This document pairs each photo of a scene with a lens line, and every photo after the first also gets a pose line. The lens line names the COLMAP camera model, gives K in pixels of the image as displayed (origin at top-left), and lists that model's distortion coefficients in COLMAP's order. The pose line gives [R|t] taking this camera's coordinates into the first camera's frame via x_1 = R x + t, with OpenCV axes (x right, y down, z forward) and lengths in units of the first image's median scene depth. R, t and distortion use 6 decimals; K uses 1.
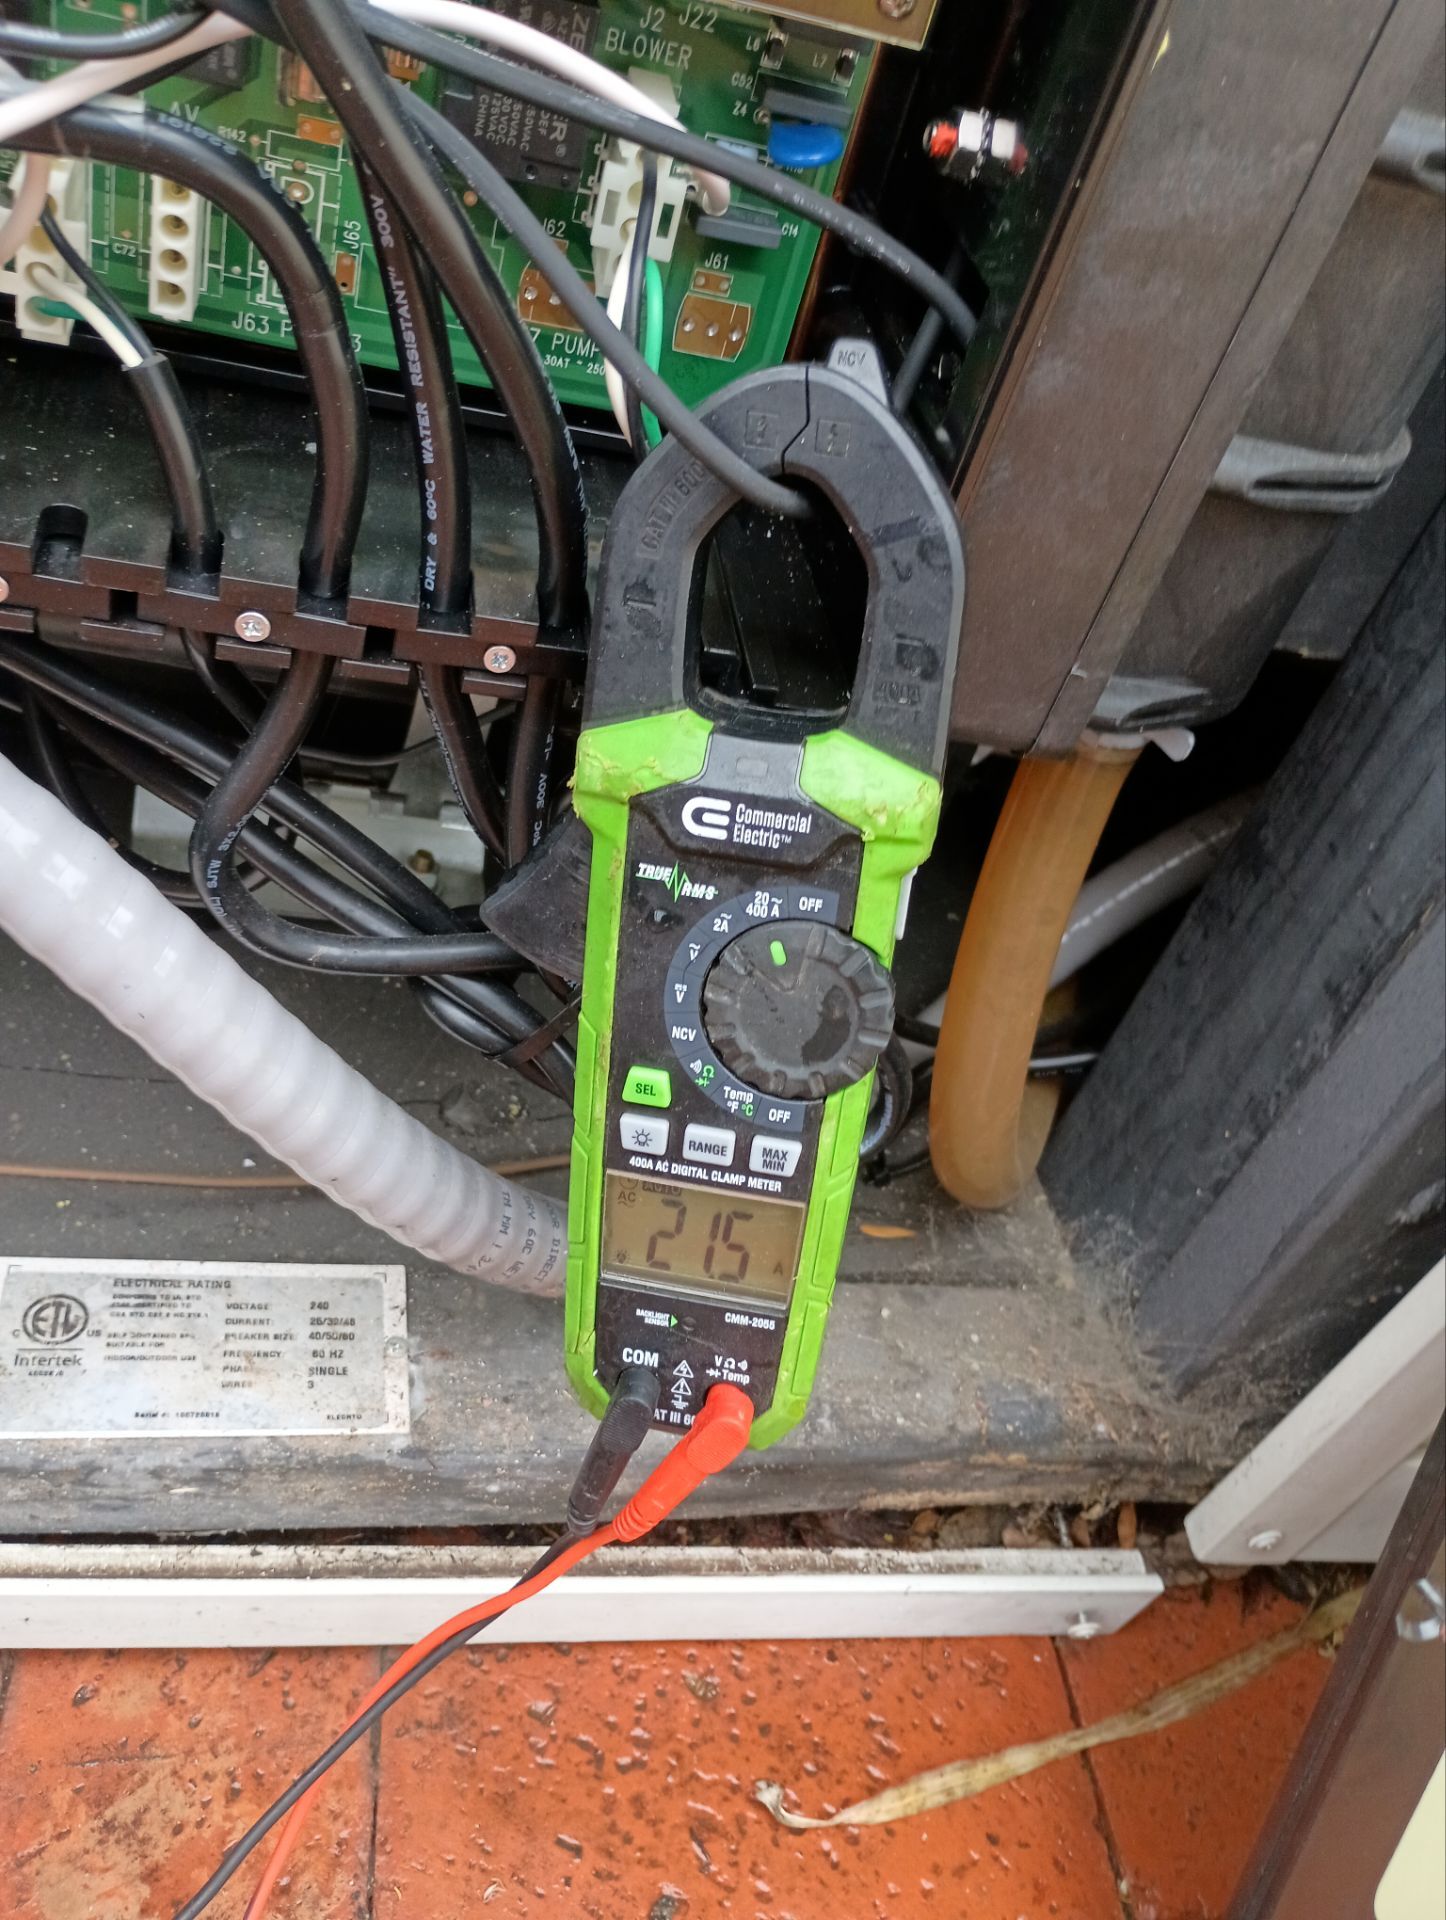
lens RADIAL K [[1593.4, 0, 750.8], [0, 1593.4, 959.0], [0, 0, 1]] dist [0.049716, -0.094068]
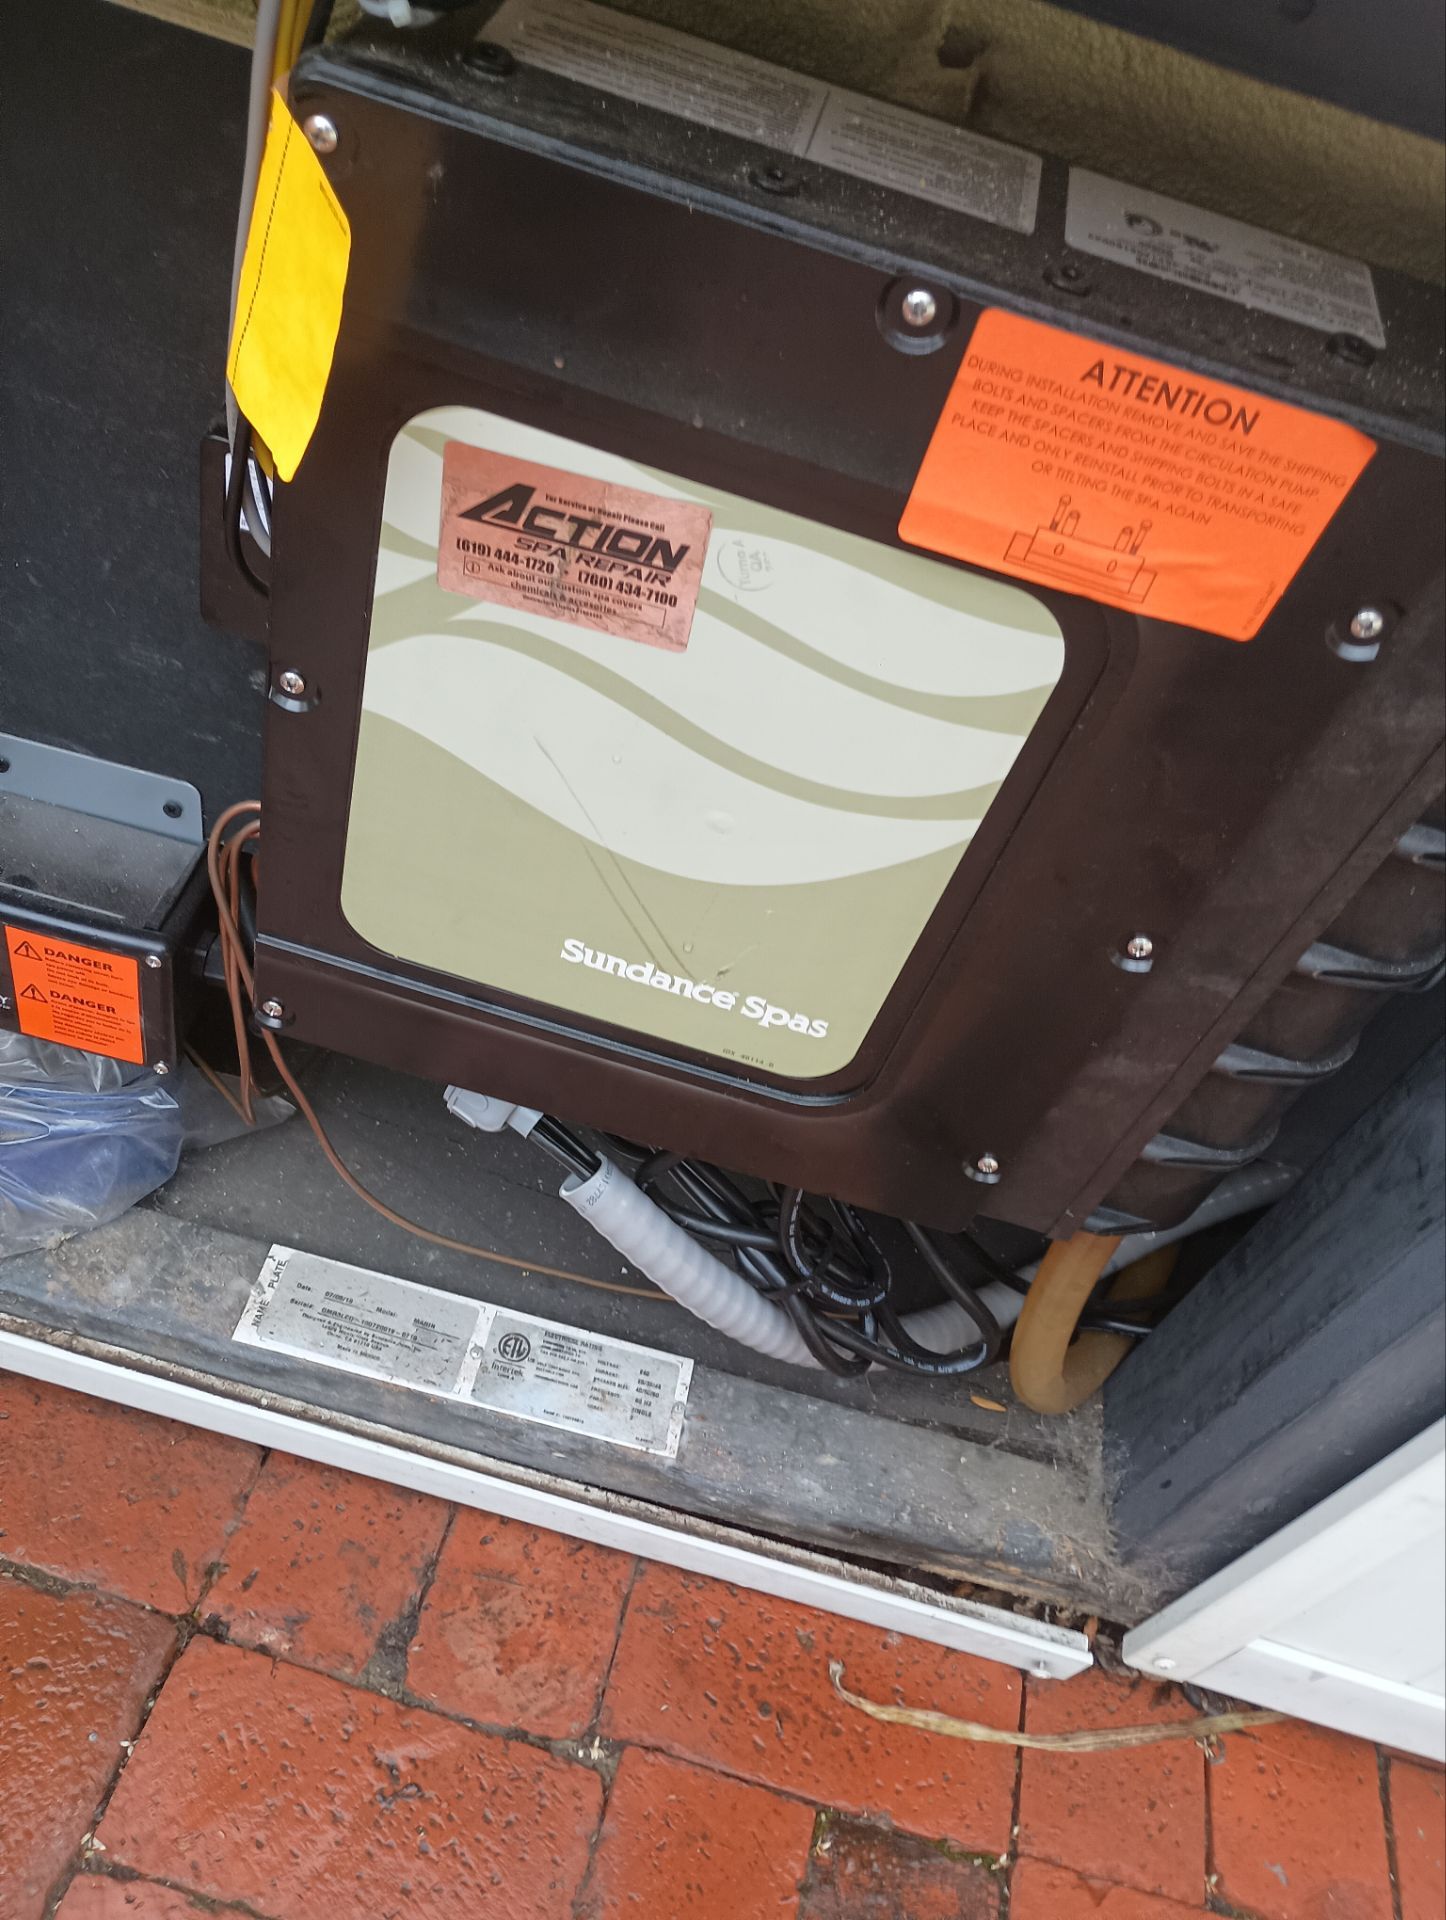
lens RADIAL K [[1593.4, 0, 750.8], [0, 1593.4, 959.0], [0, 0, 1]] dist [0.049716, -0.094068]
pose [[0.948364, 0.222194, -0.226354, 0.153611], [-0.212989, 0.974915, 0.064629, -0.389394], [0.235036, -0.013081, 0.971899, -0.740368]]
